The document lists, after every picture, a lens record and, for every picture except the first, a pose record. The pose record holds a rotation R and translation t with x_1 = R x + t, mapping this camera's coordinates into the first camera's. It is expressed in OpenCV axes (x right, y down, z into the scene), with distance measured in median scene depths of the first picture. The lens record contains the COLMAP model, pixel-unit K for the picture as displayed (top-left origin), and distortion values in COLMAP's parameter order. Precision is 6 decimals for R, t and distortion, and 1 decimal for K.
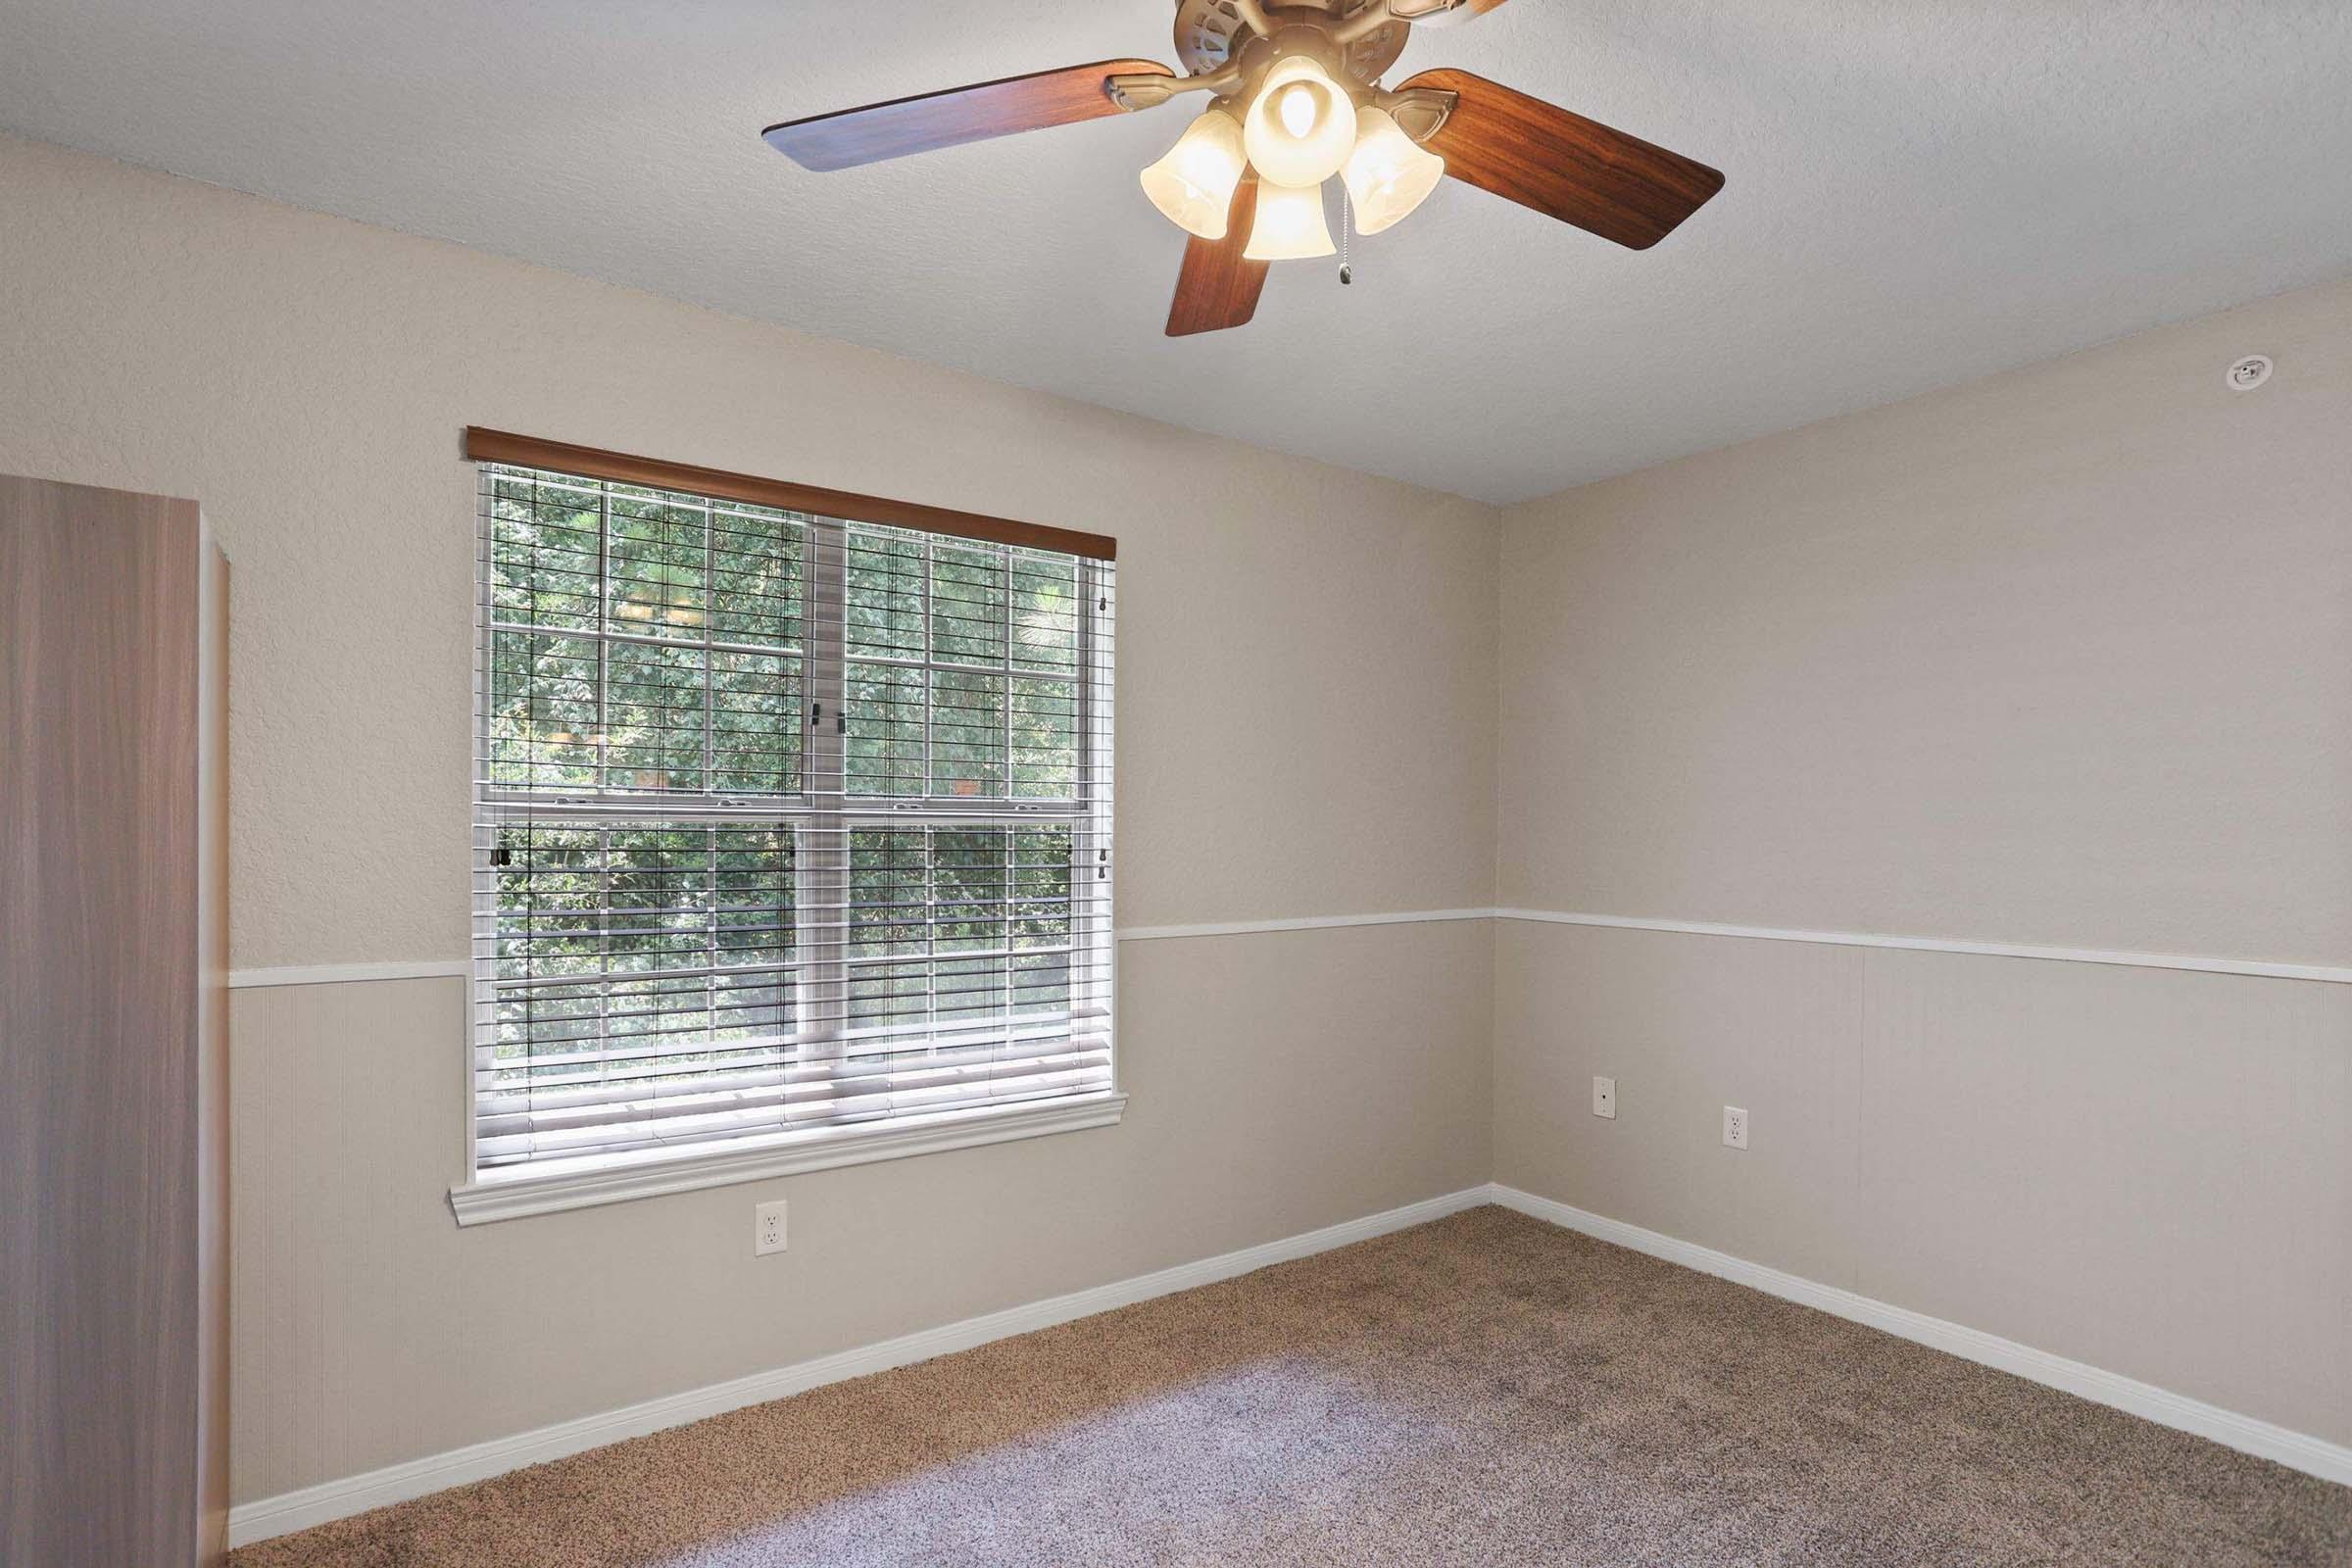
lens RADIAL K [[1165.3, 0, 1169.8], [0, 1165.3, 783.5], [0, 0, 1]] dist [-0.065450, 0.039395]
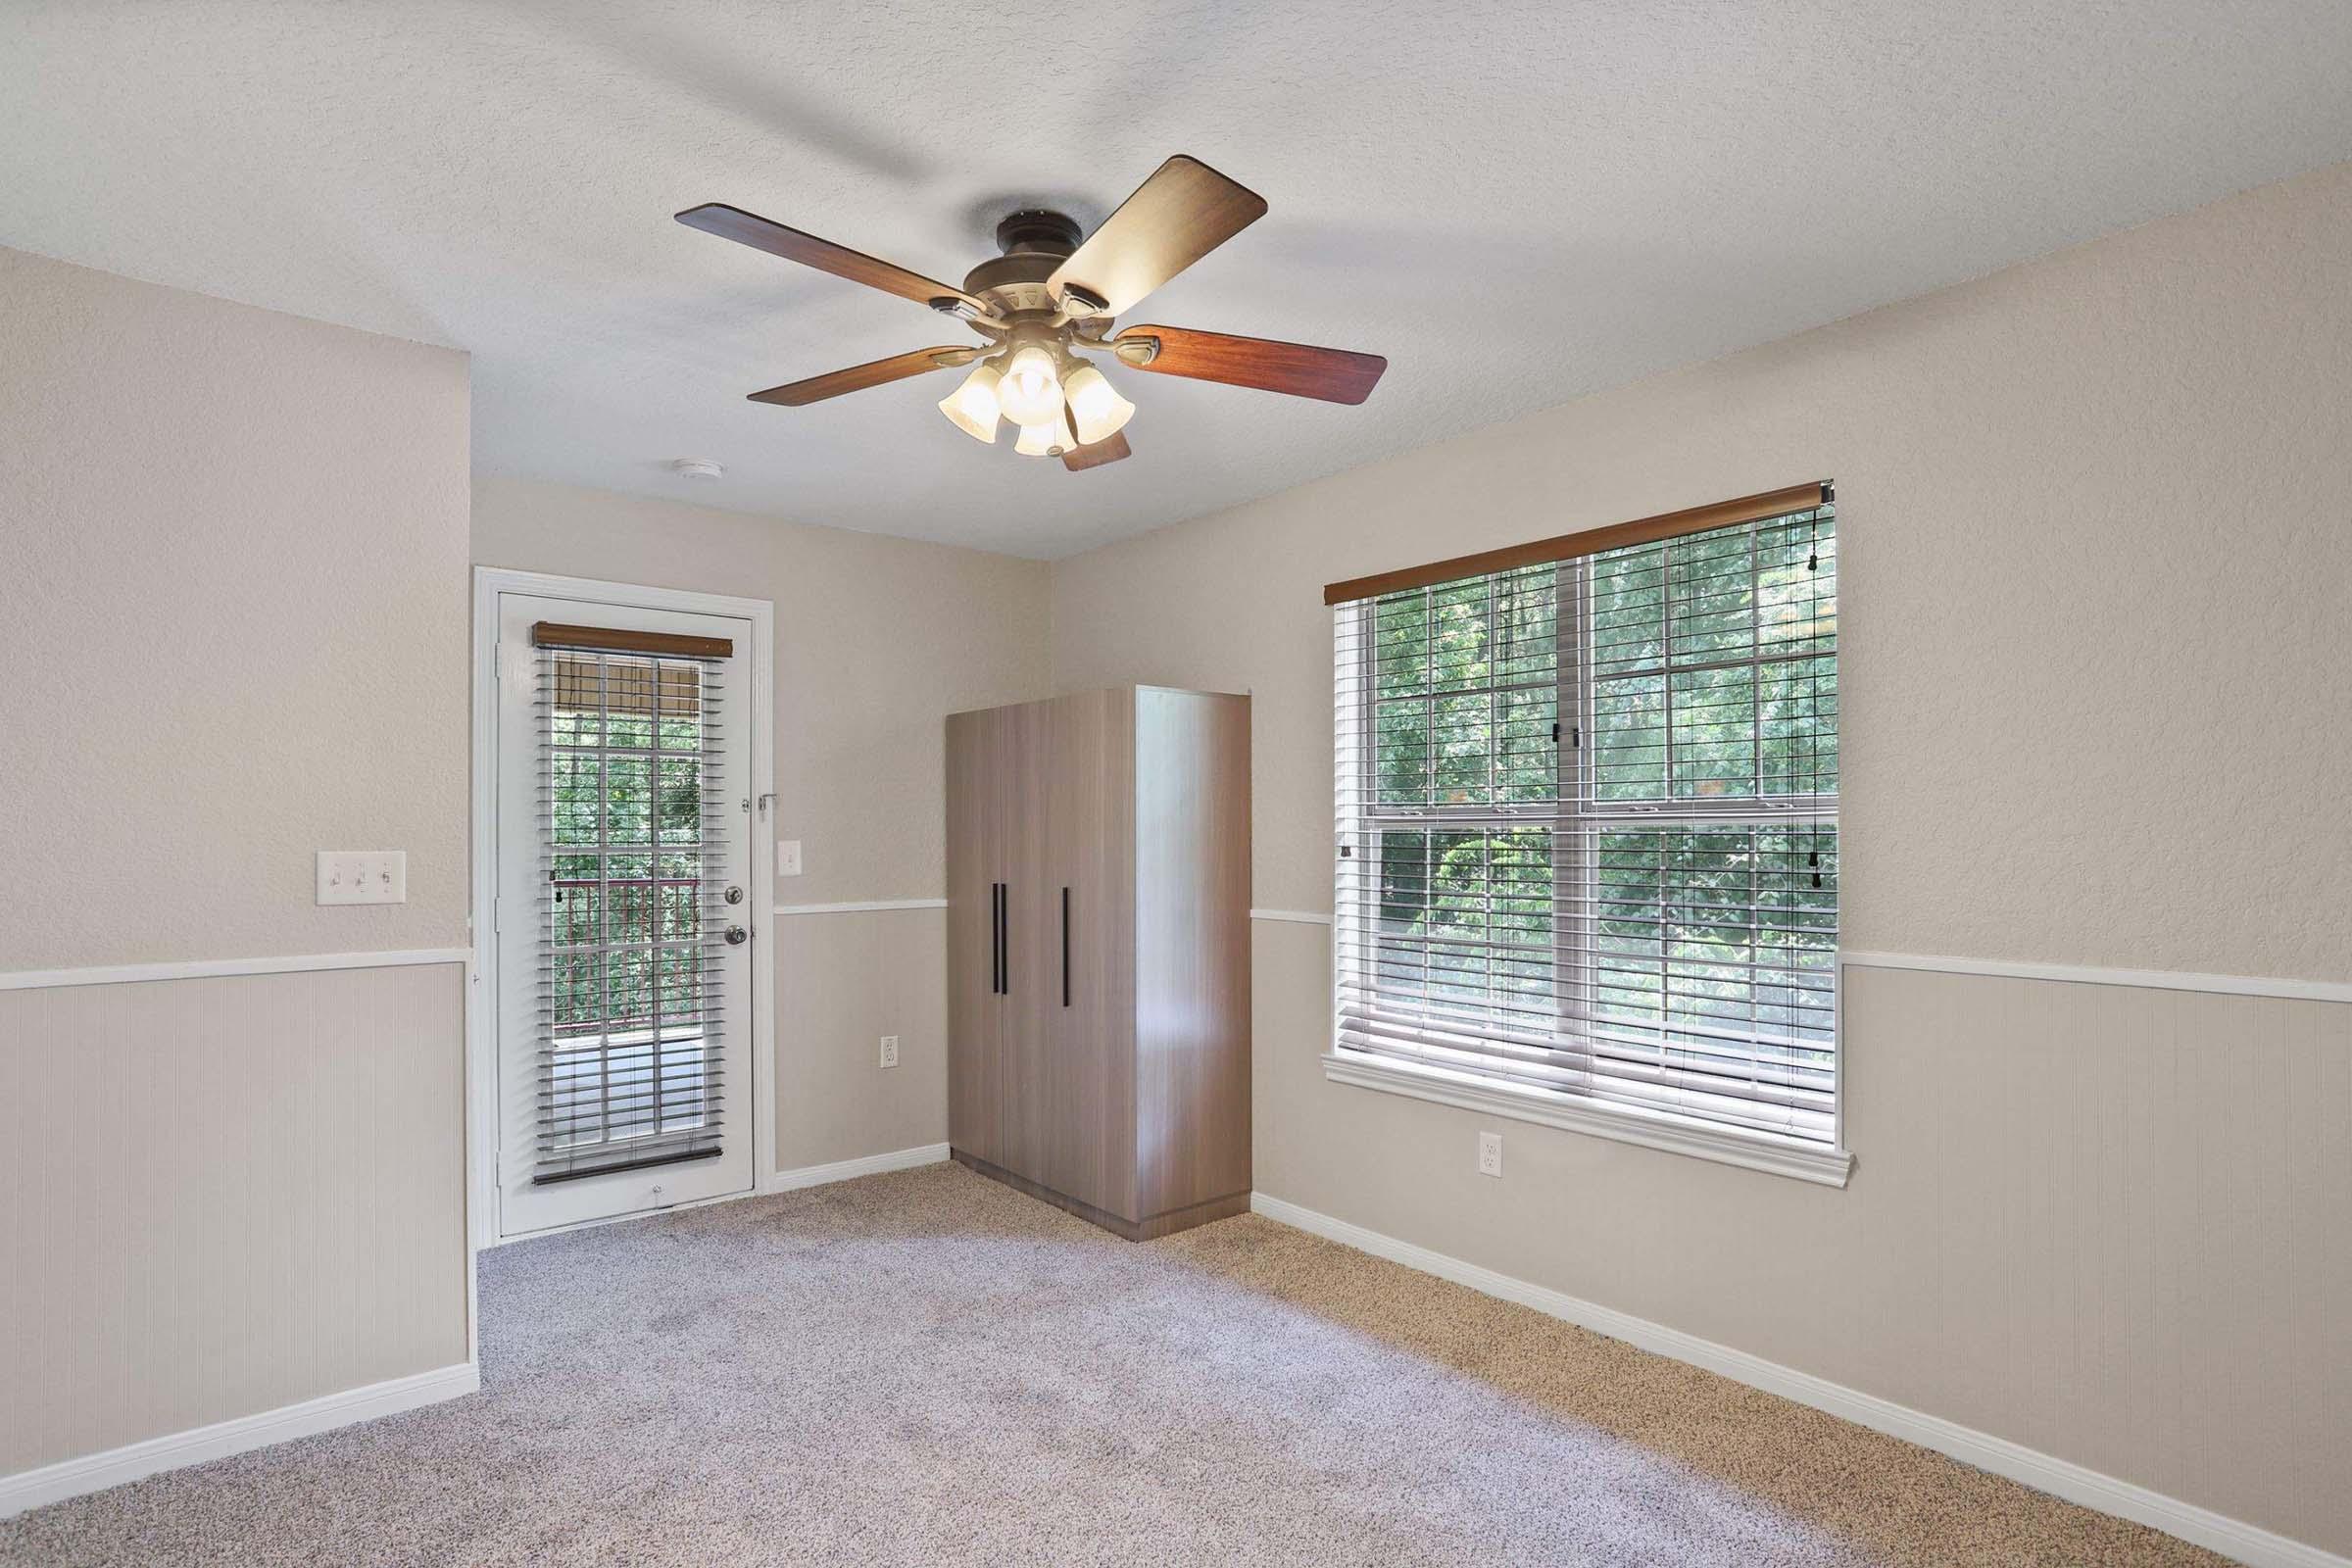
lens RADIAL K [[1165.3, 0, 1169.8], [0, 1165.3, 783.5], [0, 0, 1]] dist [-0.065450, 0.039395]
pose [[0.078883, -0.047930, -0.995731, 0.814084], [0.039182, 0.998221, -0.044946, 0.027841], [0.996114, -0.035469, 0.080620, 0.526629]]
